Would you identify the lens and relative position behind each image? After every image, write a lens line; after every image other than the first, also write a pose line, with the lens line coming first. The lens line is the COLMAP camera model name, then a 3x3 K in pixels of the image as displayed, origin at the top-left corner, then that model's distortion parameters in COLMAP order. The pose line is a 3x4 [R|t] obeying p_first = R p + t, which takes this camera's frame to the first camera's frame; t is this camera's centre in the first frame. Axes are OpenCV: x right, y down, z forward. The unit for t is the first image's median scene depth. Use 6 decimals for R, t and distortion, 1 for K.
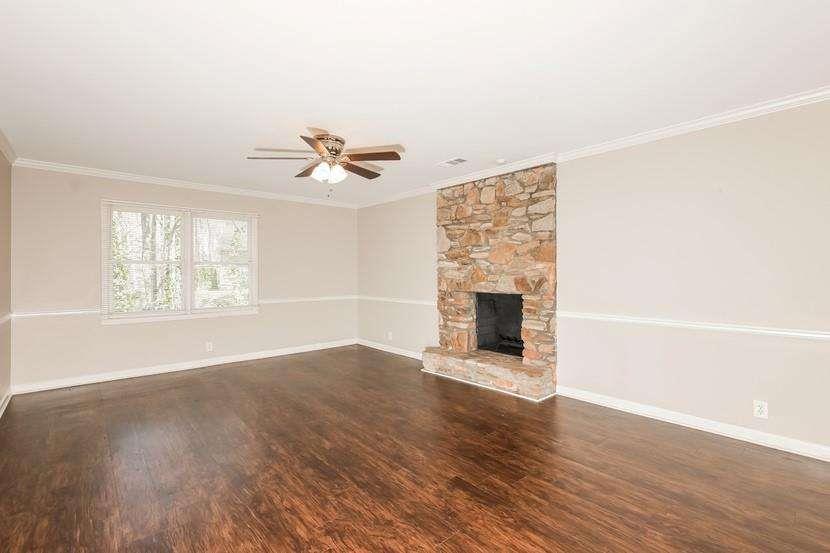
lens RADIAL K [[381.2, 0, 415.0], [0, 381.2, 276.5], [0, 0, 1]] dist [0.000771, -0.000391]
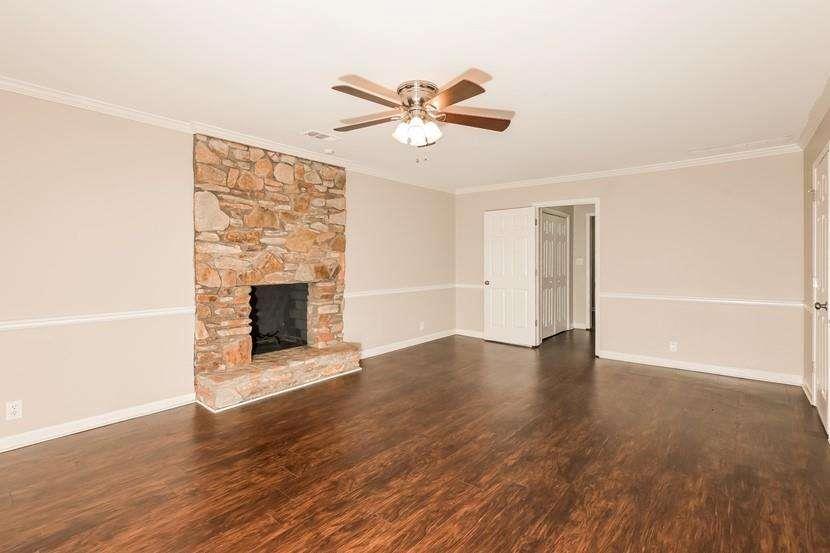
lens RADIAL K [[392.6, 0, 415.4], [0, 392.6, 266.8], [0, 0, 1]] dist [0.000388, 0.000227]
pose [[-0.151304, -0.012289, 0.988411, -0.758564], [0.008624, 0.999868, 0.013751, -0.006808], [-0.988450, 0.010605, -0.151178, 0.840724]]
